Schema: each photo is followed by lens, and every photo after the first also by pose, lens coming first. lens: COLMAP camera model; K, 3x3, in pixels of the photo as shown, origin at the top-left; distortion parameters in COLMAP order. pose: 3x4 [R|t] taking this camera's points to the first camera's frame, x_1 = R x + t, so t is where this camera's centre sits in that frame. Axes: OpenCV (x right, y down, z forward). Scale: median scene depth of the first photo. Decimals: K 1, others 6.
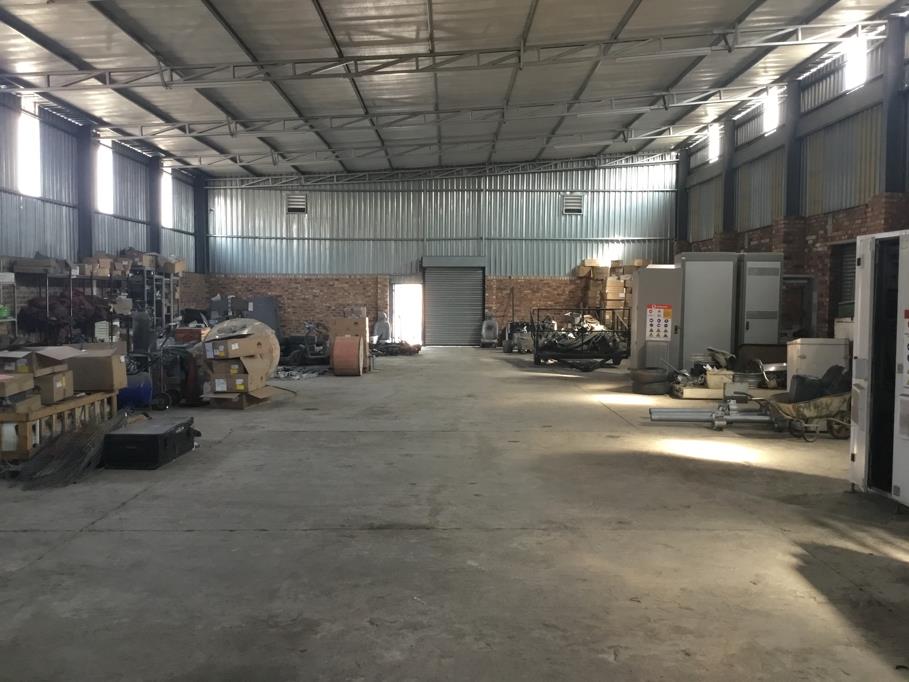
lens RADIAL K [[840.8, 0, 459.0], [0, 840.8, 337.4], [0, 0, 1]] dist [0.093438, -0.120051]
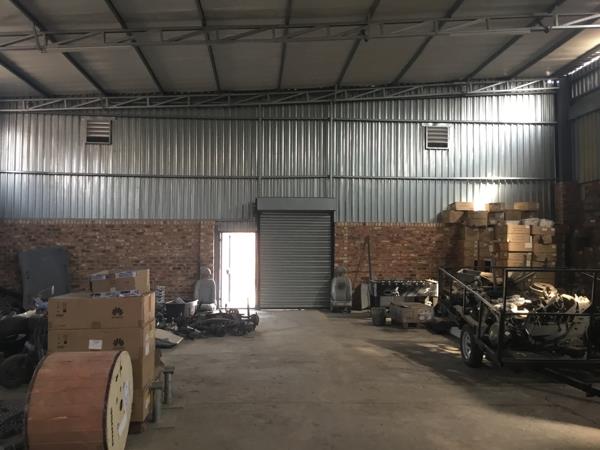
lens RADIAL K [[555.0, 0, 303.0], [0, 555.0, 222.7], [0, 0, 1]] dist [0.093438, -0.120051]
pose [[0.998236, 0.001906, 0.059333, -0.030707], [0.003549, 0.995780, -0.091704, -0.023344], [-0.059257, 0.091752, 0.994017, 0.468055]]
